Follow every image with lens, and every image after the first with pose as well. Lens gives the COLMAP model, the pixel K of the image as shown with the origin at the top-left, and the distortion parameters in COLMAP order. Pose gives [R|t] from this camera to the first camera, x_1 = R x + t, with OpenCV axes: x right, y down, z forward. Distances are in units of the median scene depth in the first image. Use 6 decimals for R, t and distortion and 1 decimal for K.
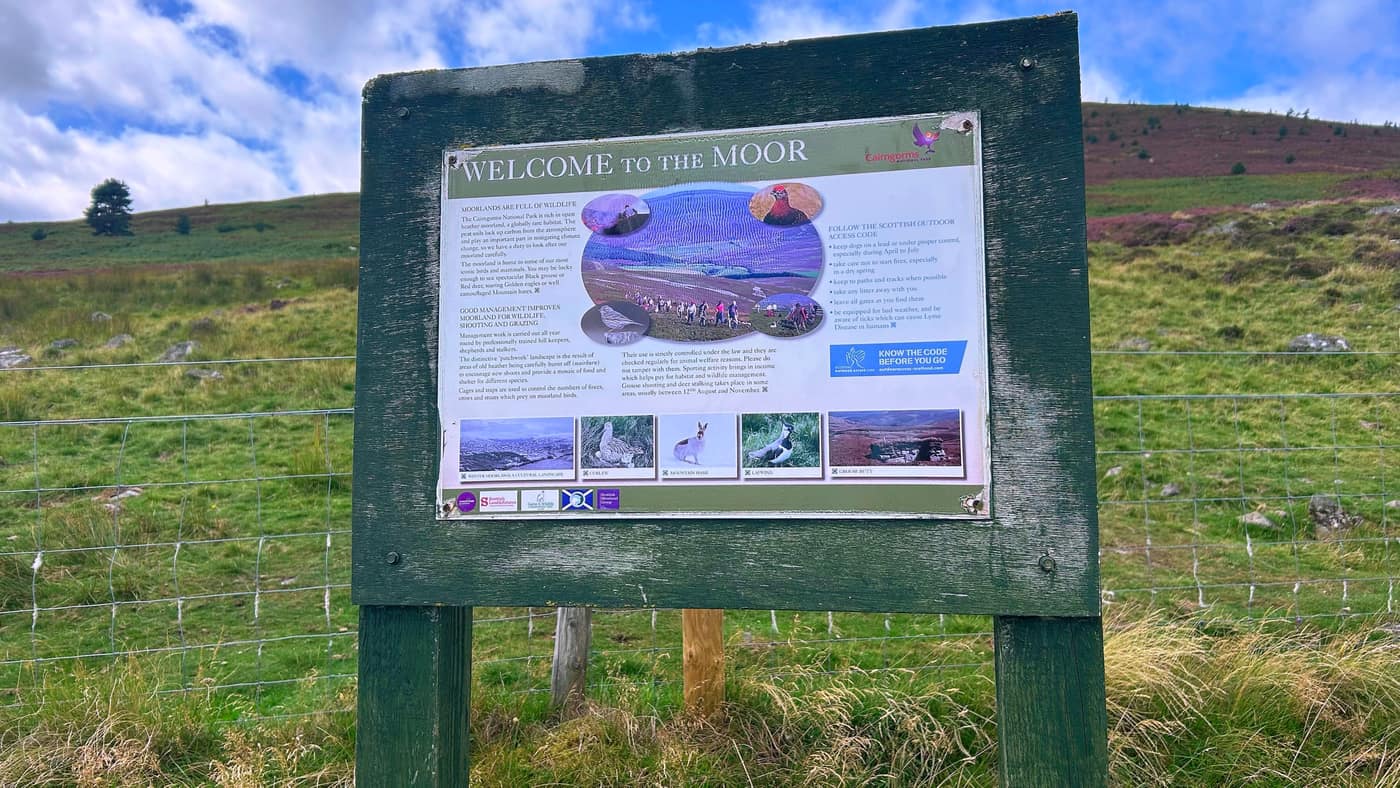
lens RADIAL K [[1053.7, 0, 700.0], [0, 1053.7, 394.0], [0, 0, 1]] dist [0.029298, -0.008541]
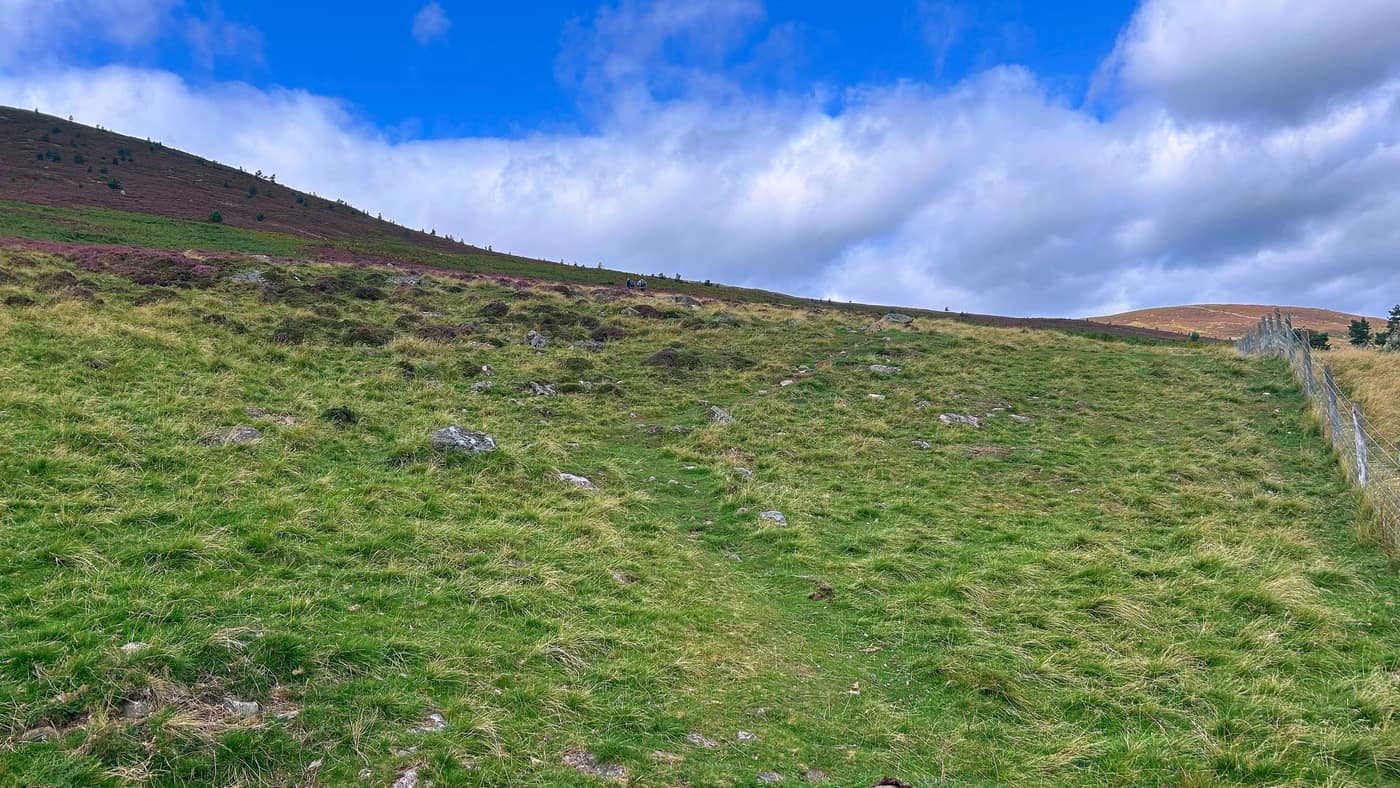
lens RADIAL K [[1053.7, 0, 700.0], [0, 1053.7, 394.0], [0, 0, 1]] dist [0.029298, -0.008541]
pose [[0.615652, 0.040562, 0.786974, 0.019882], [-0.008441, 0.998957, -0.044884, -0.016922], [-0.787973, 0.020990, 0.615352, 0.127752]]
